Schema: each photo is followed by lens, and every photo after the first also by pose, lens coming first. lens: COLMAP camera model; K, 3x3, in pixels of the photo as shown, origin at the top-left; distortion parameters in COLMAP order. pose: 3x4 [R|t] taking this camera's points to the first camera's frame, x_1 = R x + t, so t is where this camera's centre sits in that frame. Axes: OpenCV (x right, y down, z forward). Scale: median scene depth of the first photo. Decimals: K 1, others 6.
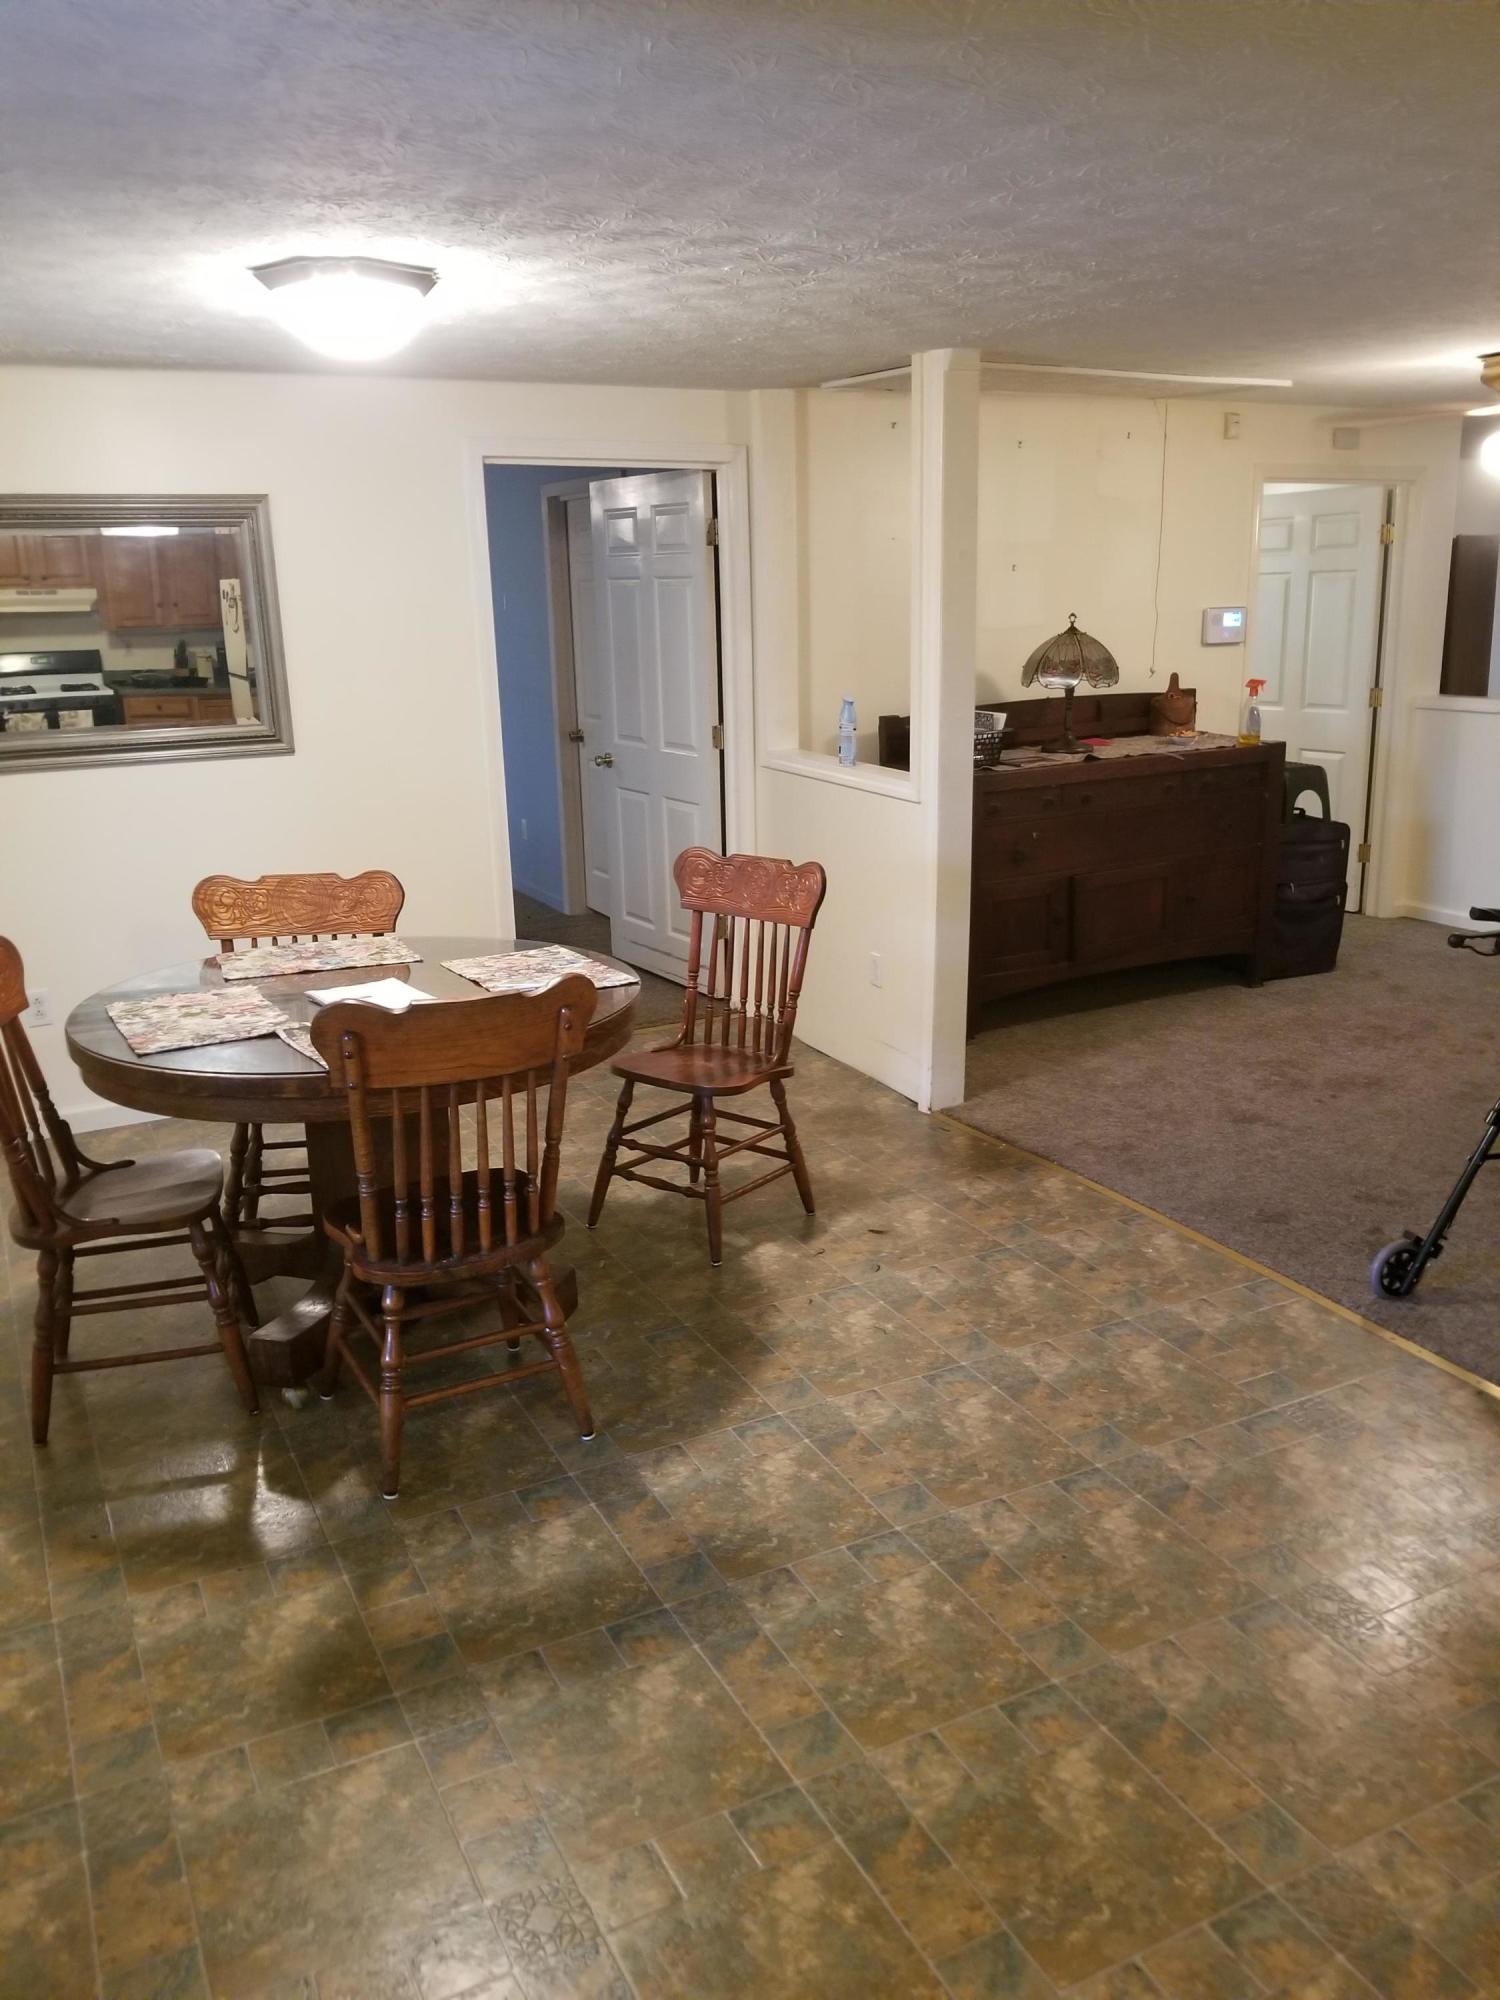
lens RADIAL K [[1591.3, 0, 753.4], [0, 1591.3, 1004.5], [0, 0, 1]] dist [0.049202, -0.009253]
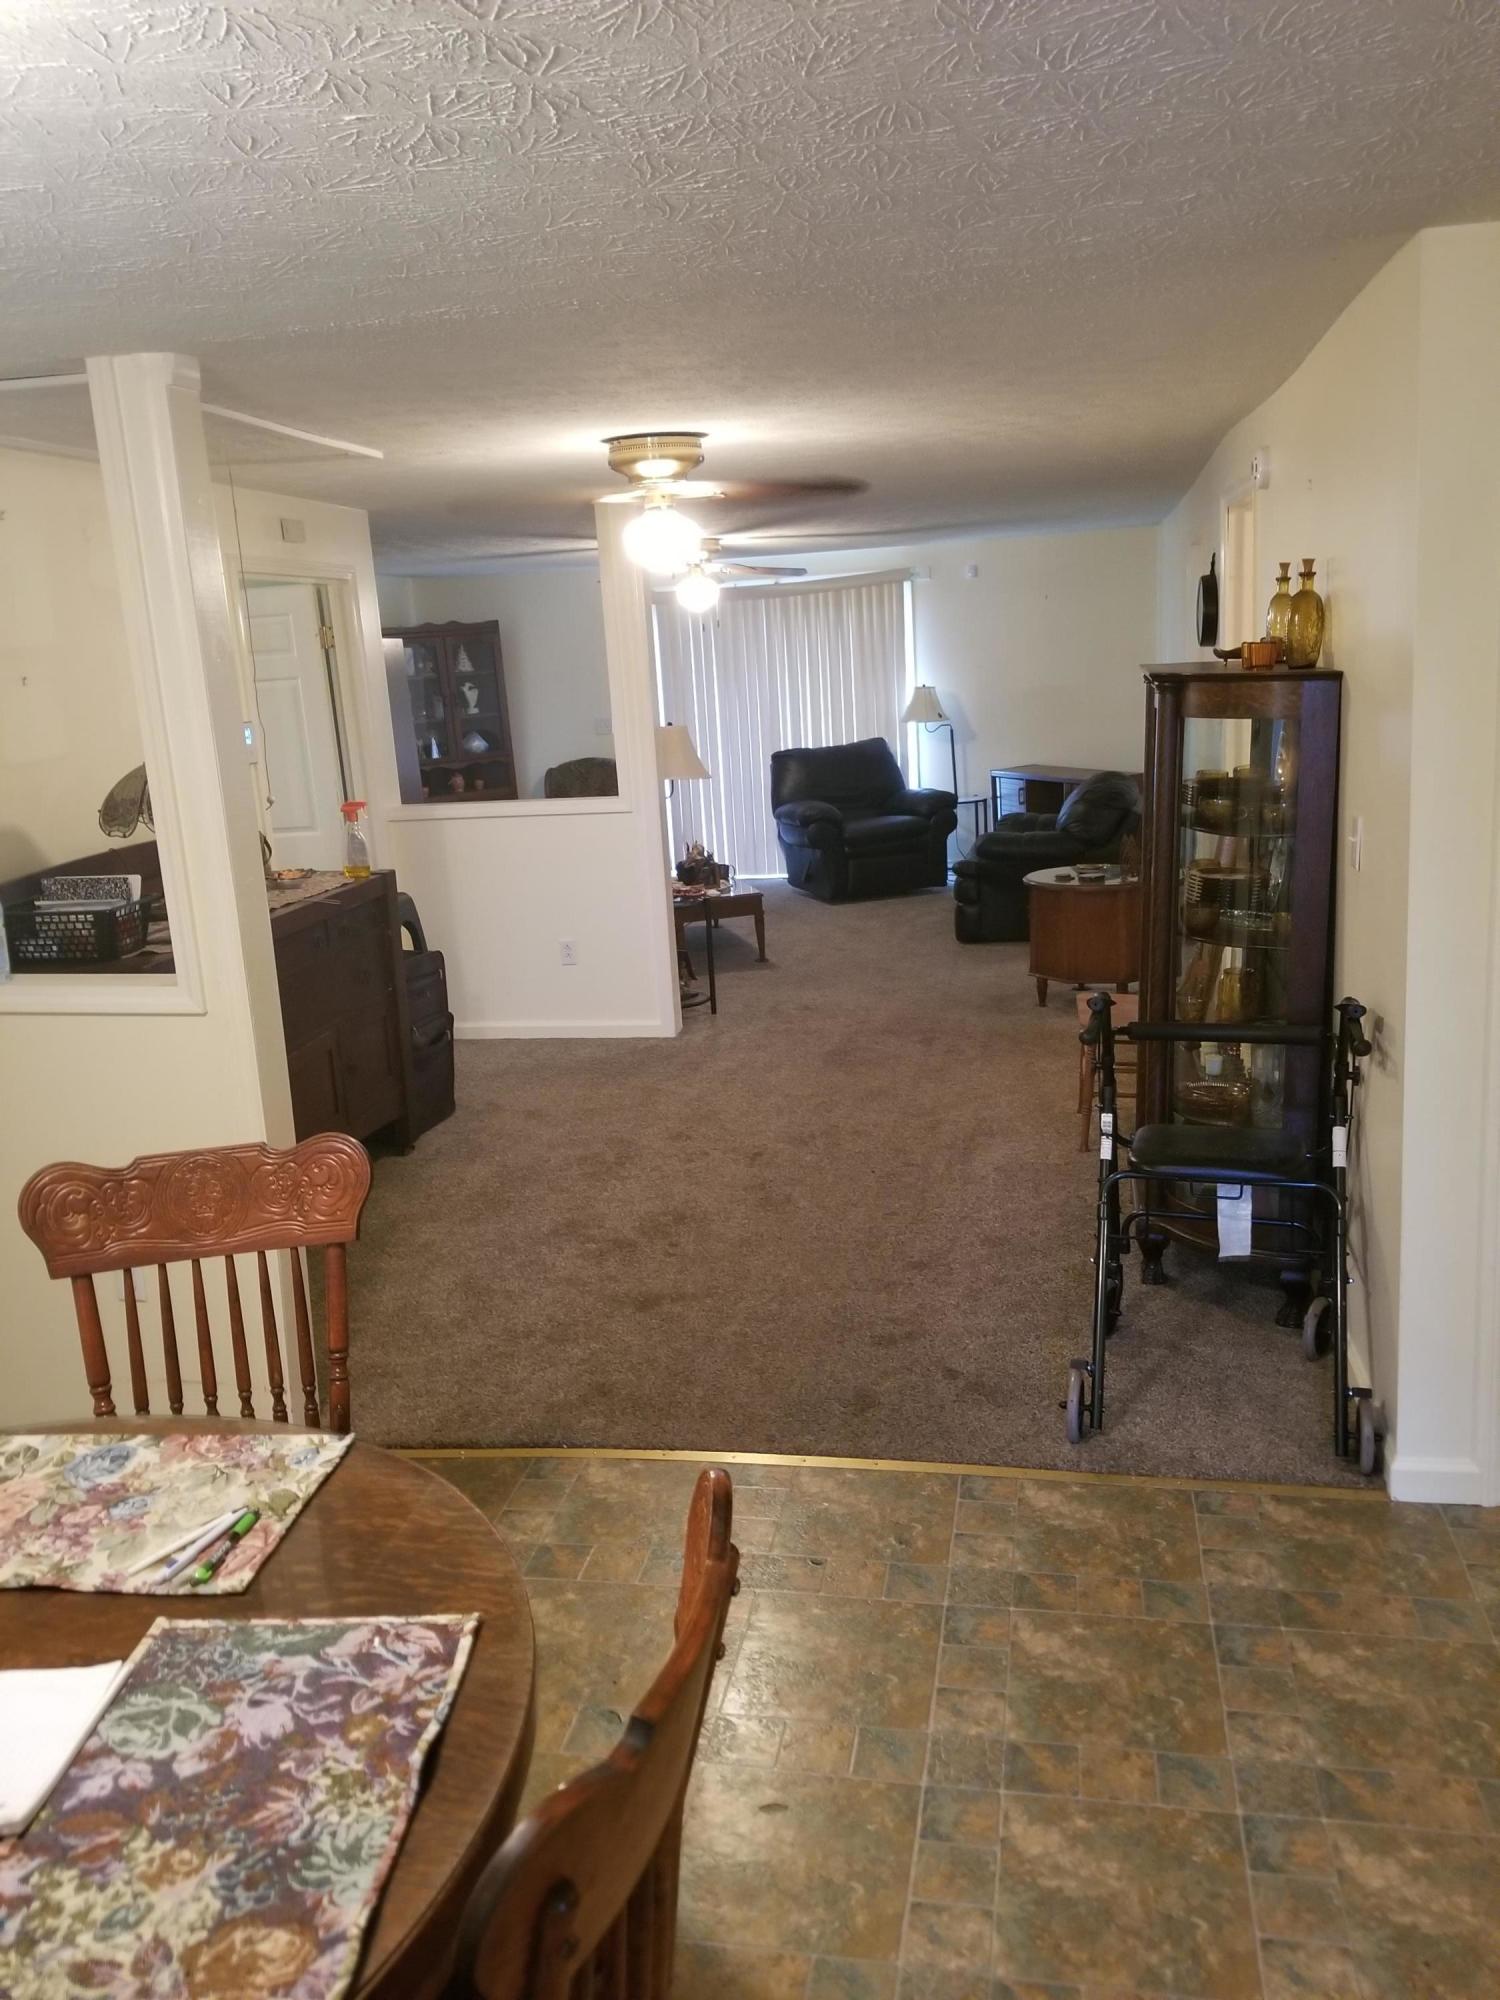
lens RADIAL K [[1591.3, 0, 747.8], [0, 1591.3, 989.4], [0, 0, 1]] dist [0.049202, -0.009253]
pose [[0.625501, -0.187291, 0.757411, -0.243713], [0.249801, 0.967735, 0.033004, -0.094971], [-0.739154, 0.168558, 0.652104, 0.360048]]
